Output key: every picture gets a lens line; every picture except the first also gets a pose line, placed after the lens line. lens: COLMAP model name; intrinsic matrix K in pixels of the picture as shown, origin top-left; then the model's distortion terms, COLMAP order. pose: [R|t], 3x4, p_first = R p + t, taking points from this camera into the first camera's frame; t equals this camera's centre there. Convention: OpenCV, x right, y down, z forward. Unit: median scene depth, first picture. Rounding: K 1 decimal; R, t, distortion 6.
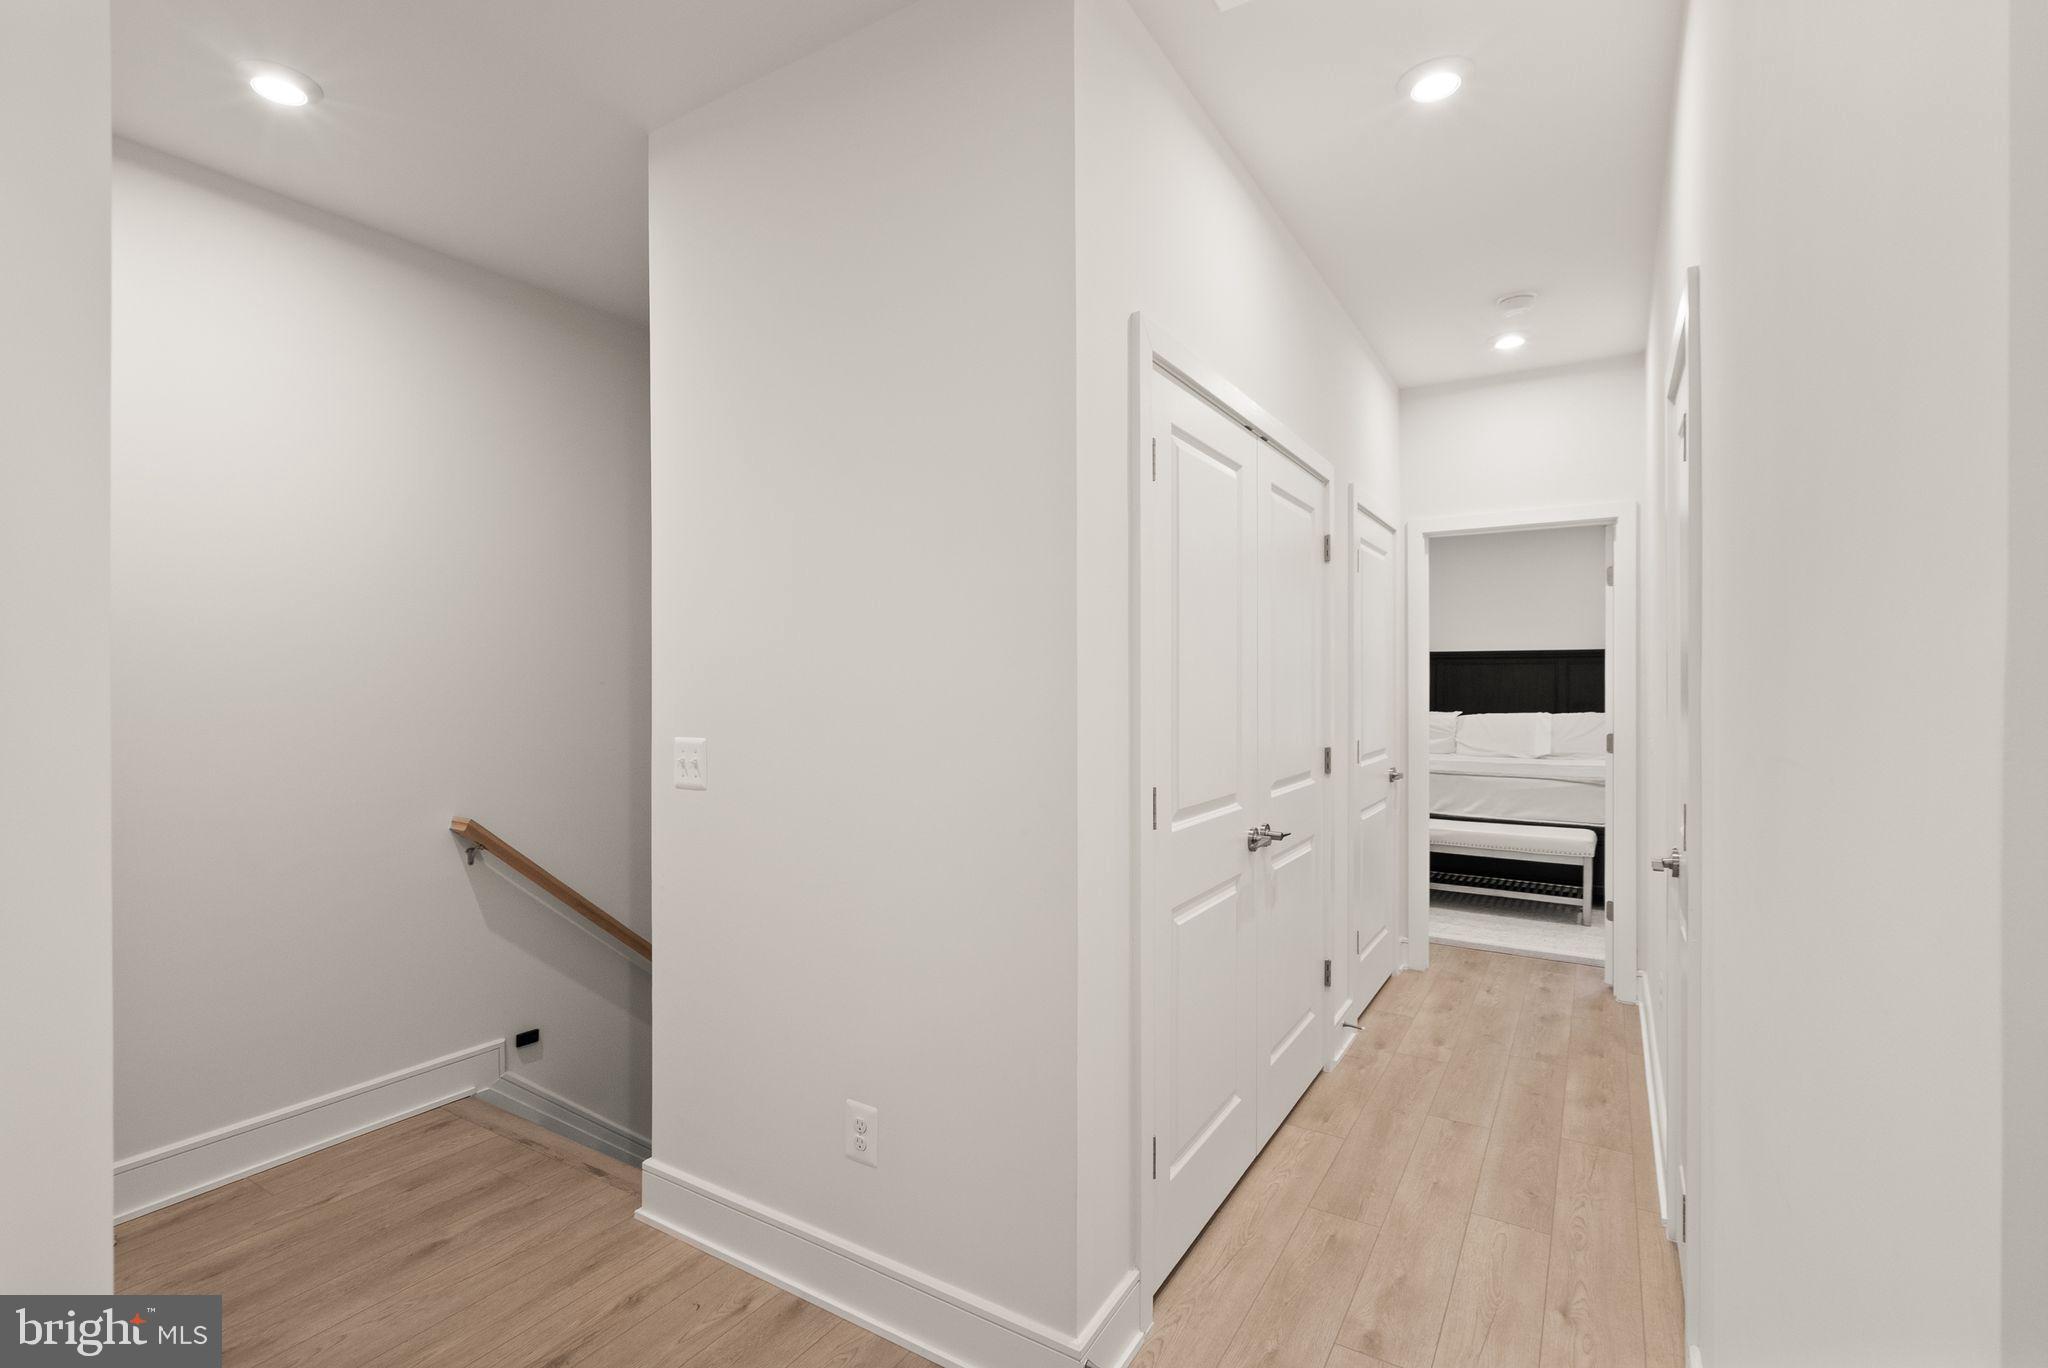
lens RADIAL K [[940.9, 0, 1022.7], [0, 940.9, 686.4], [0, 0, 1]] dist [0.002836, 0.000998]
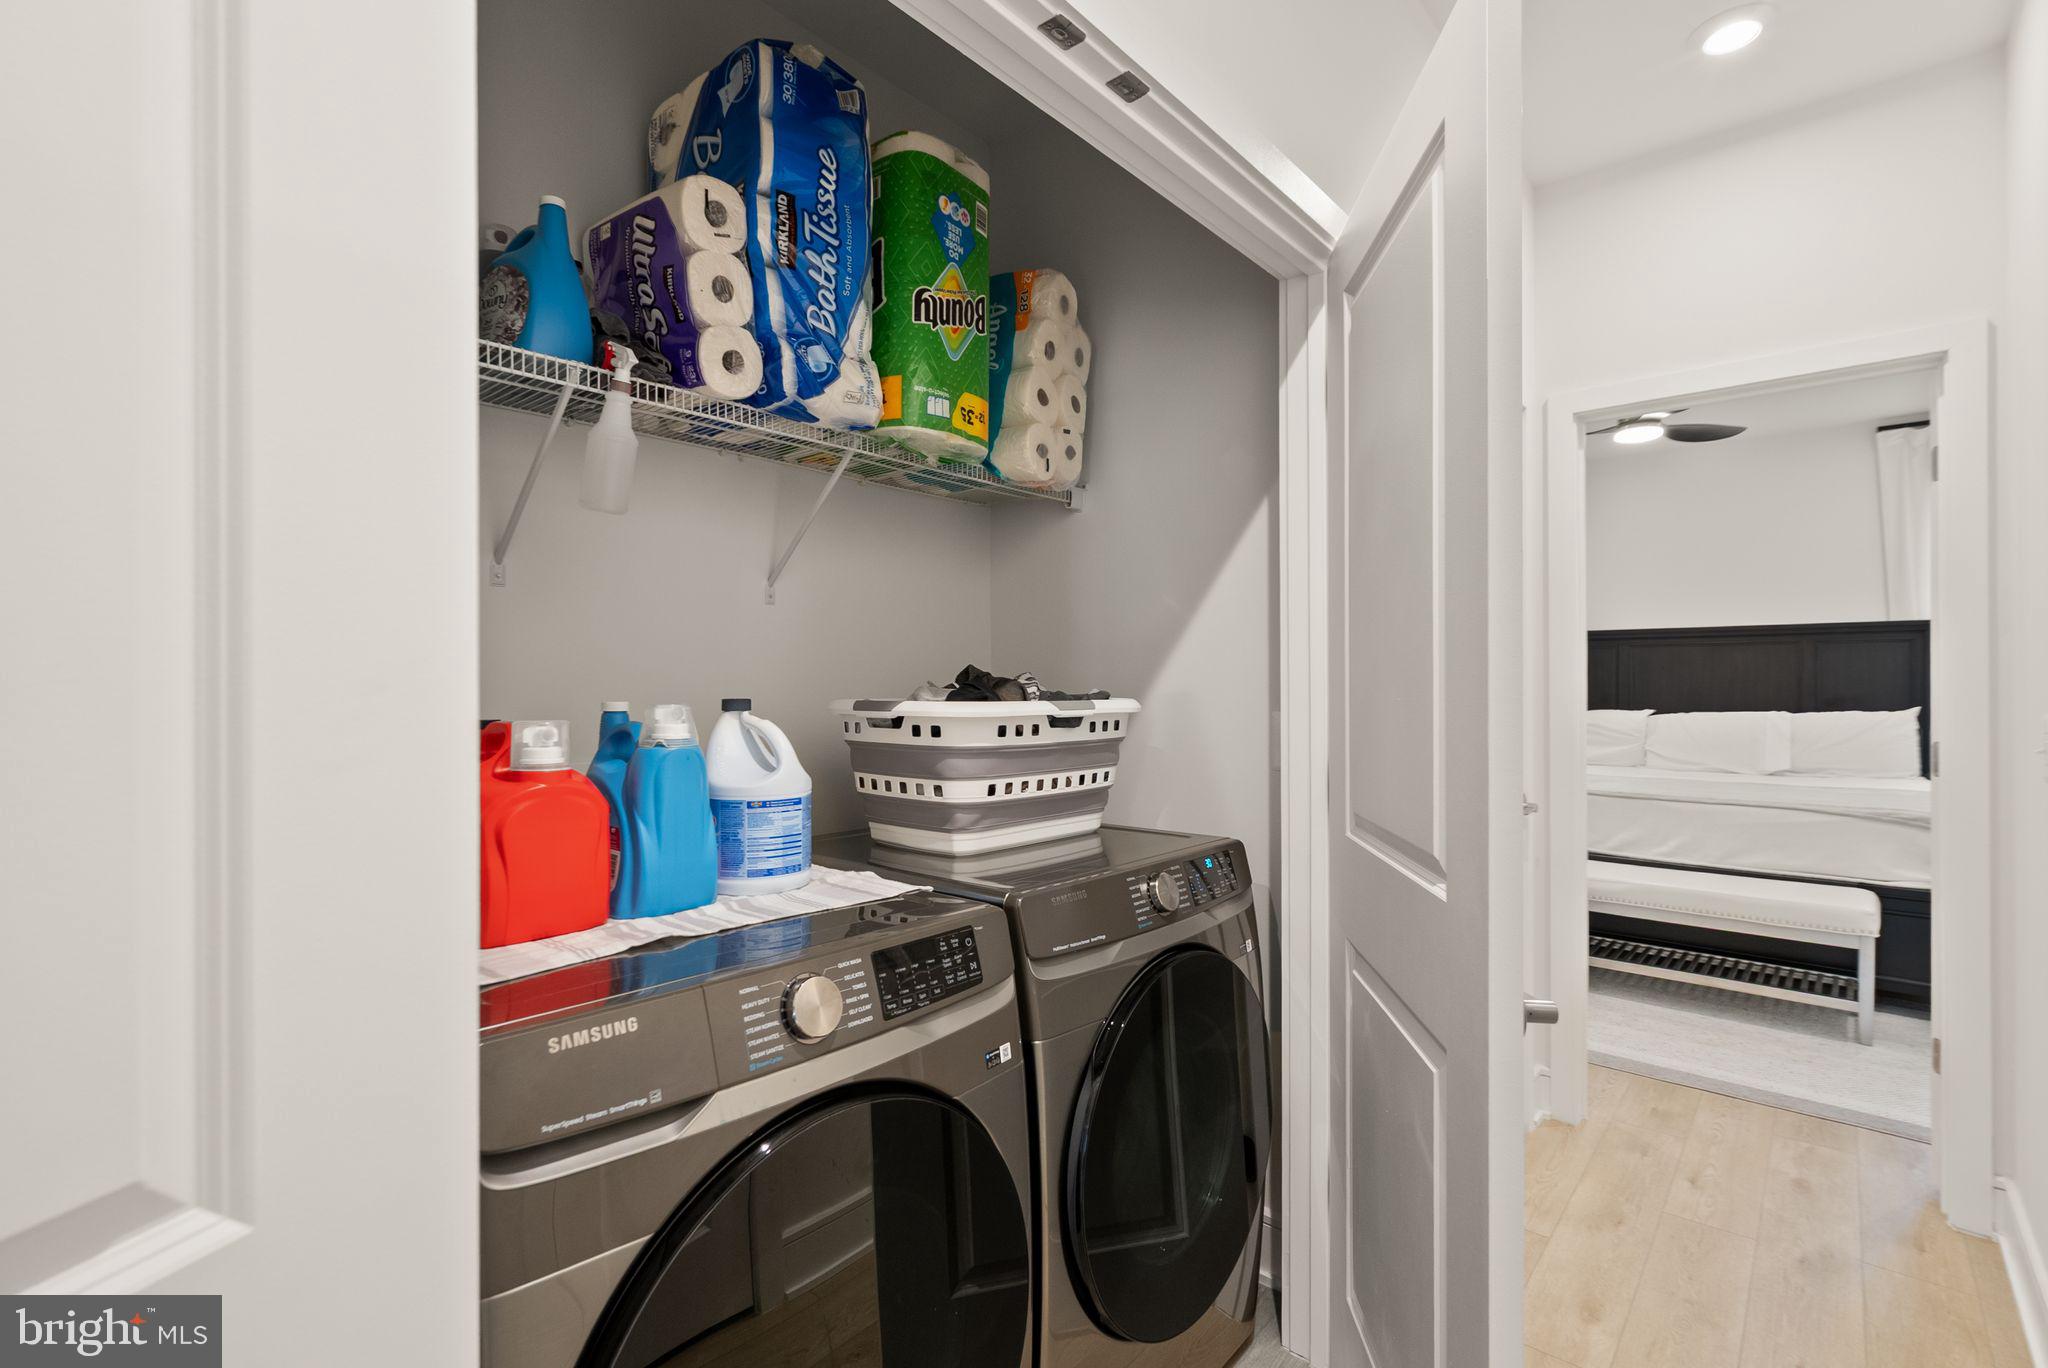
lens RADIAL K [[940.9, 0, 1022.6], [0, 940.9, 683.1], [0, 0, 1]] dist [0.002836, 0.000998]
pose [[0.987107, -0.000454, -0.160061, 0.165417], [-0.000406, 0.999986, -0.005338, 0.017073], [0.160061, 0.005334, 0.987093, 0.330104]]
